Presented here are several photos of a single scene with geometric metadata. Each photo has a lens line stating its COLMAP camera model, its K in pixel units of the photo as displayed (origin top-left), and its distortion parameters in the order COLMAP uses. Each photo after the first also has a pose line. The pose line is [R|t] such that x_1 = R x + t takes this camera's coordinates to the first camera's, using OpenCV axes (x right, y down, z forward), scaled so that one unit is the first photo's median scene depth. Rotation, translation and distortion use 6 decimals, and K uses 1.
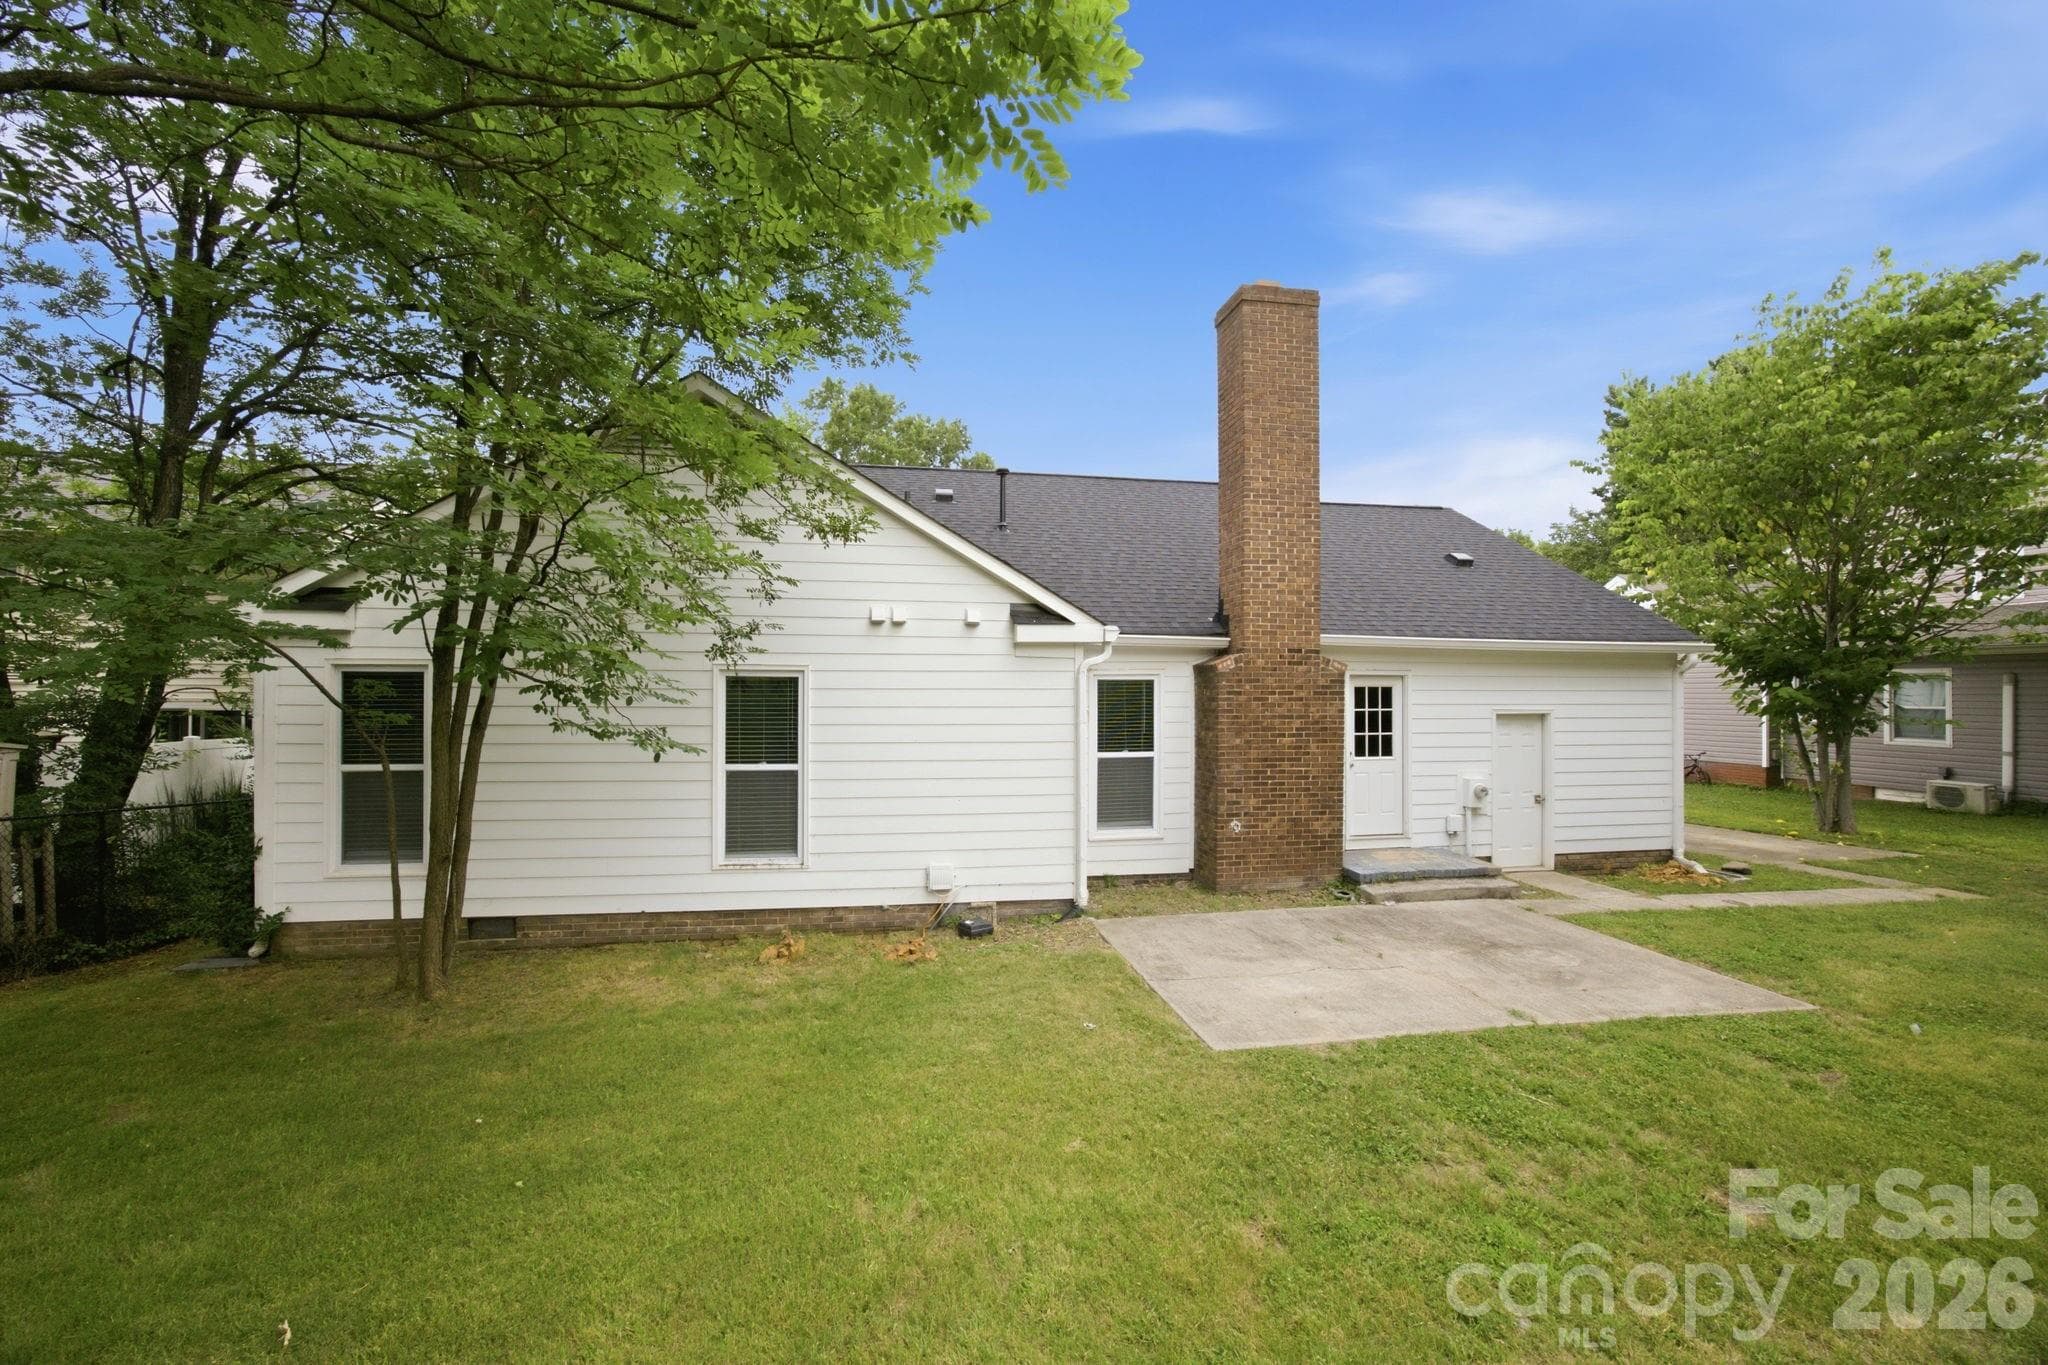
lens RADIAL K [[802.8, 0, 970.4], [0, 802.8, 689.1], [0, 0, 1]] dist [-0.022405, 0.004542]
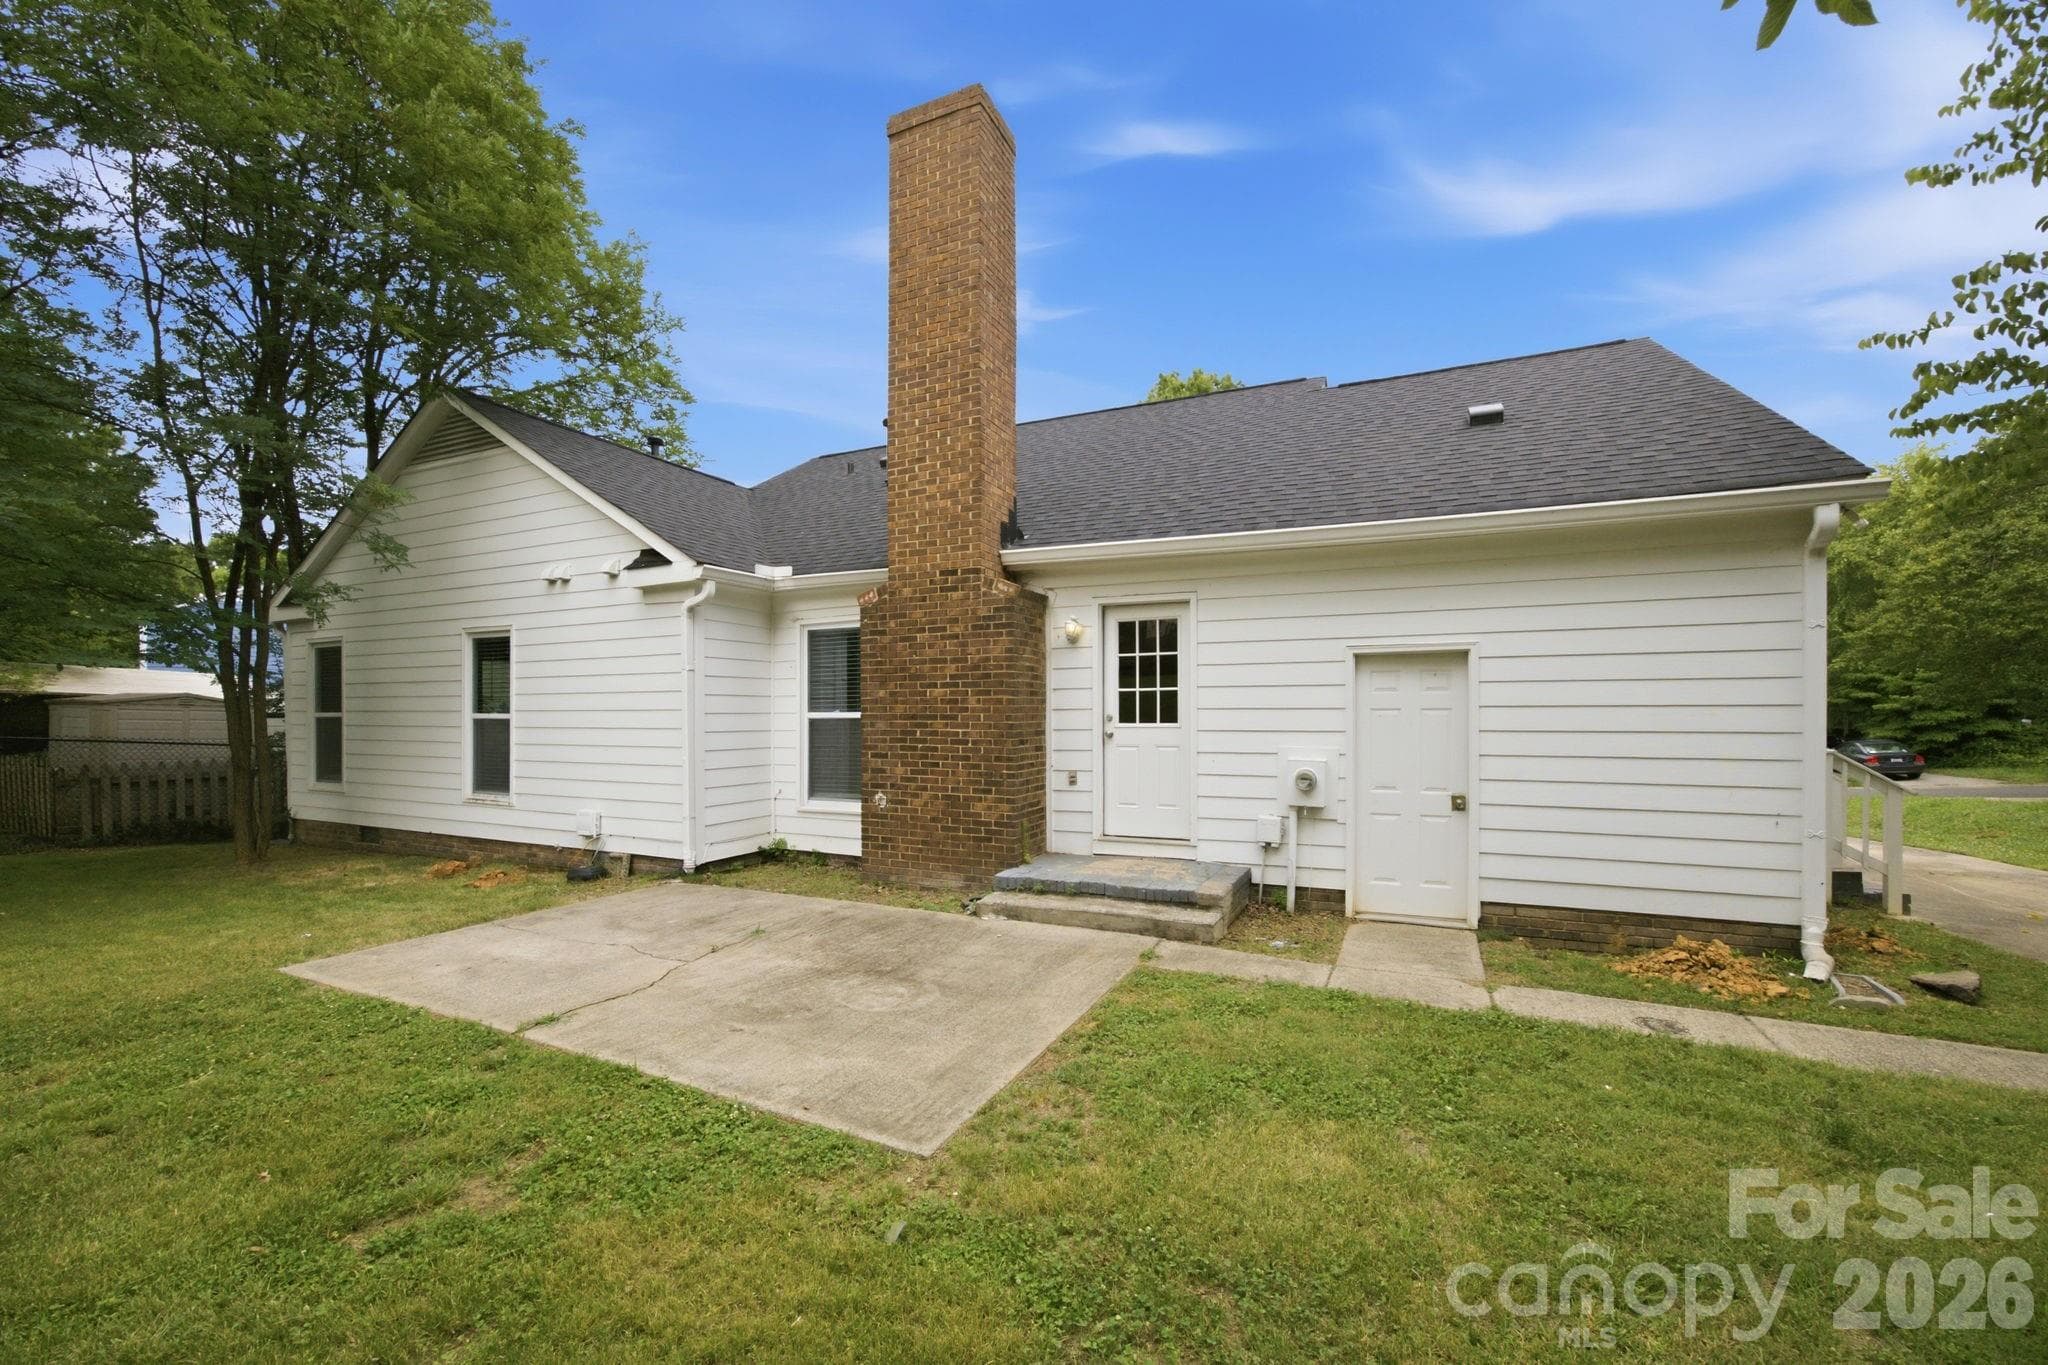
lens RADIAL K [[802.8, 0, 982.9], [0, 802.8, 724.5], [0, 0, 1]] dist [-0.022405, 0.004542]
pose [[0.835183, 0.004238, -0.549955, 0.926168], [0.000809, 0.999960, 0.008935, 0.096292], [0.549971, -0.007907, 0.835146, 0.419517]]
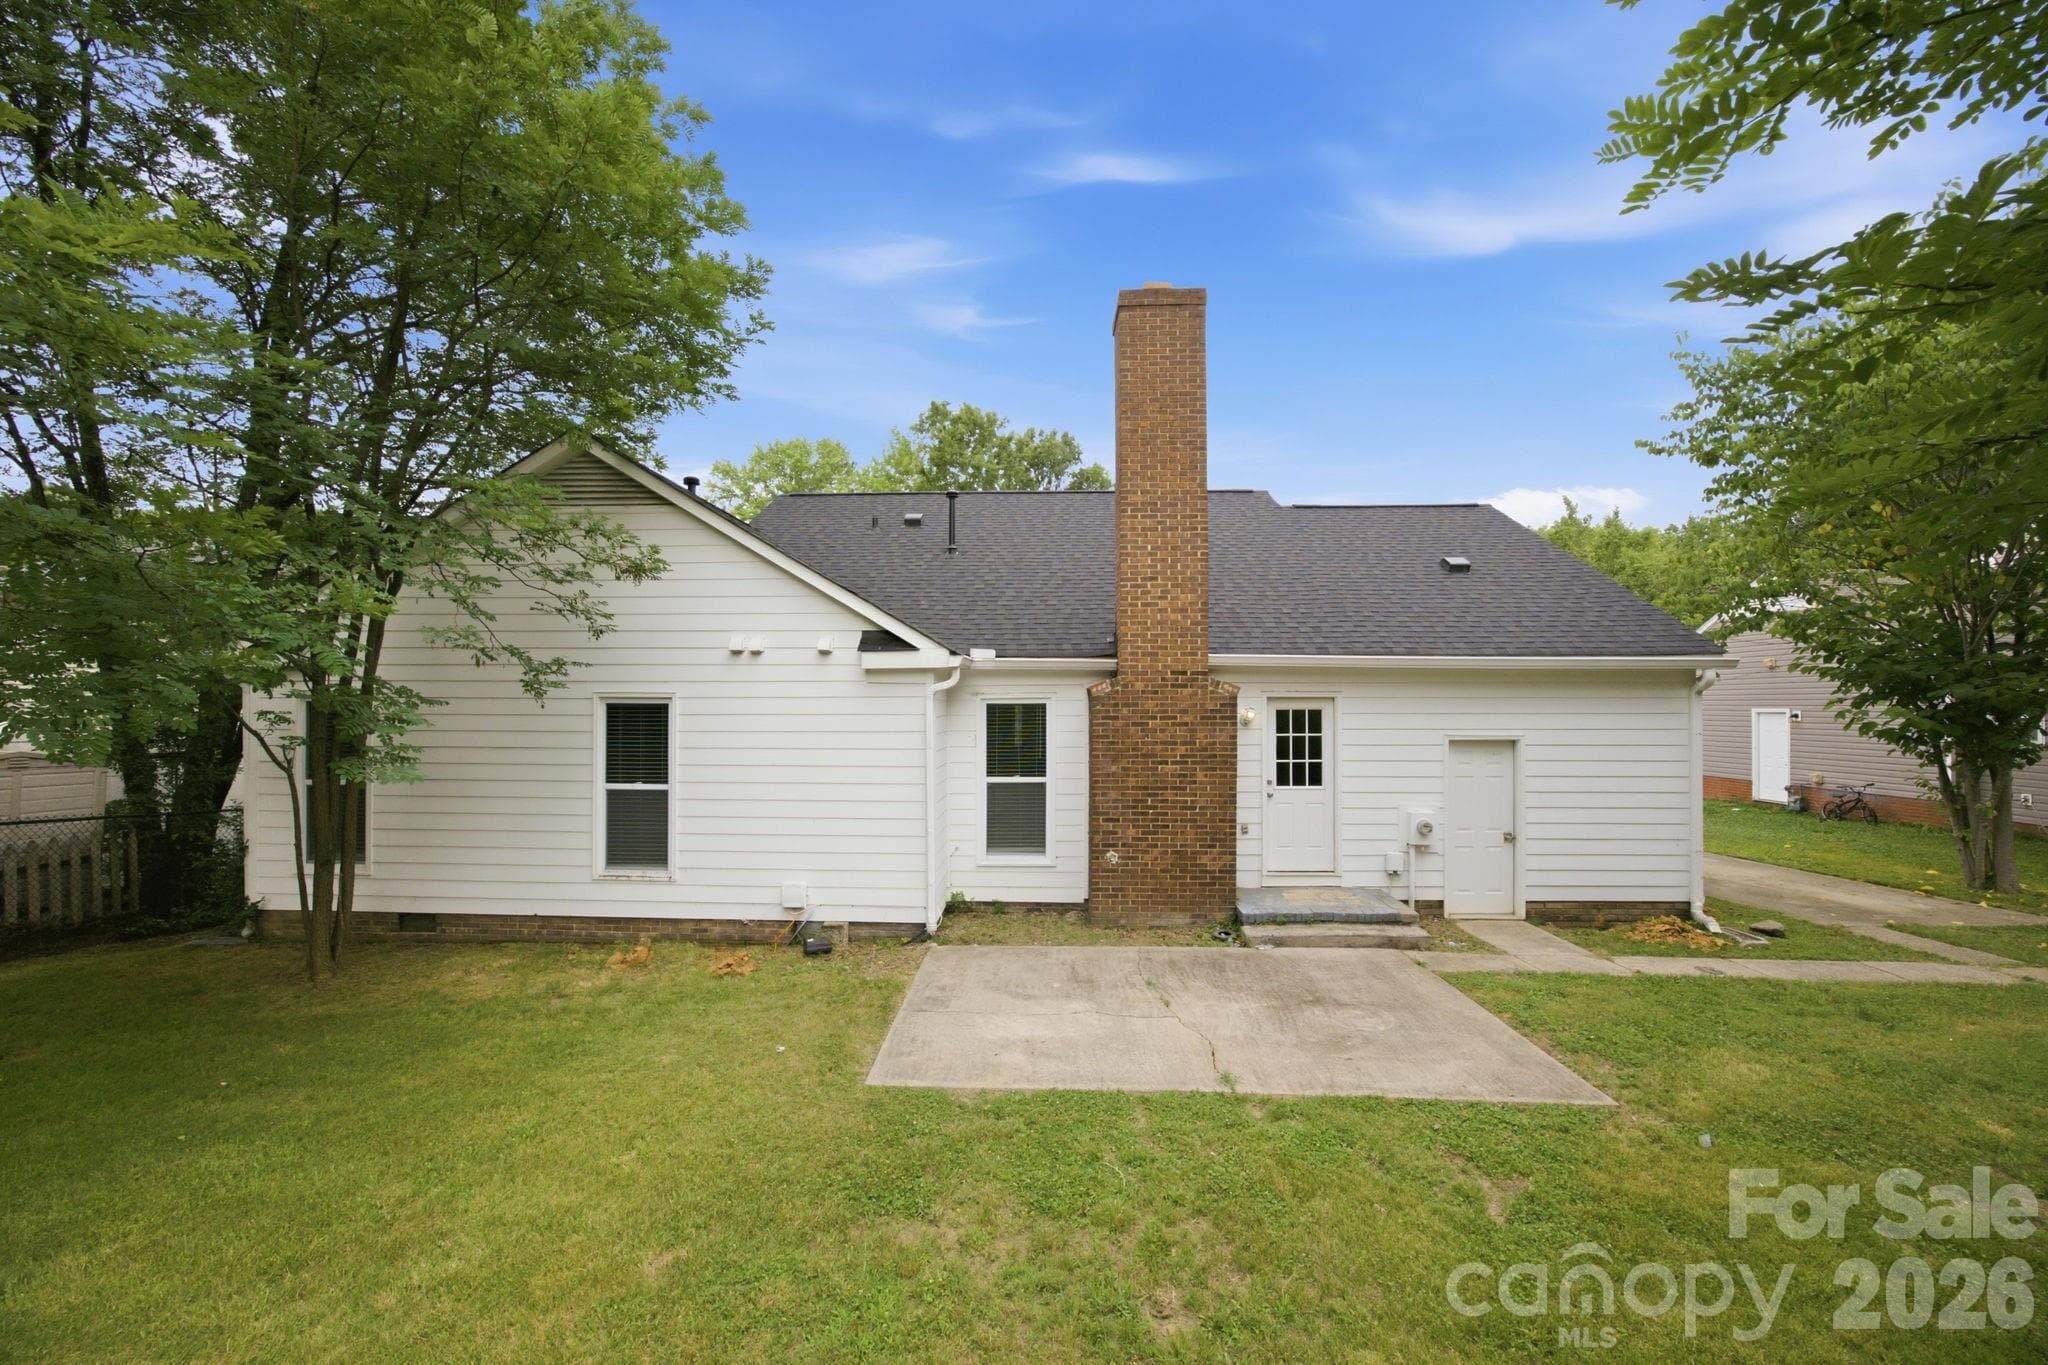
lens RADIAL K [[802.8, 0, 978.1], [0, 802.8, 702.1], [0, 0, 1]] dist [-0.022405, 0.004542]
pose [[0.979987, -0.003095, -0.199038, 0.395065], [0.002856, 0.999995, -0.001489, -0.013747], [0.199042, 0.000891, 0.979991, 0.031535]]
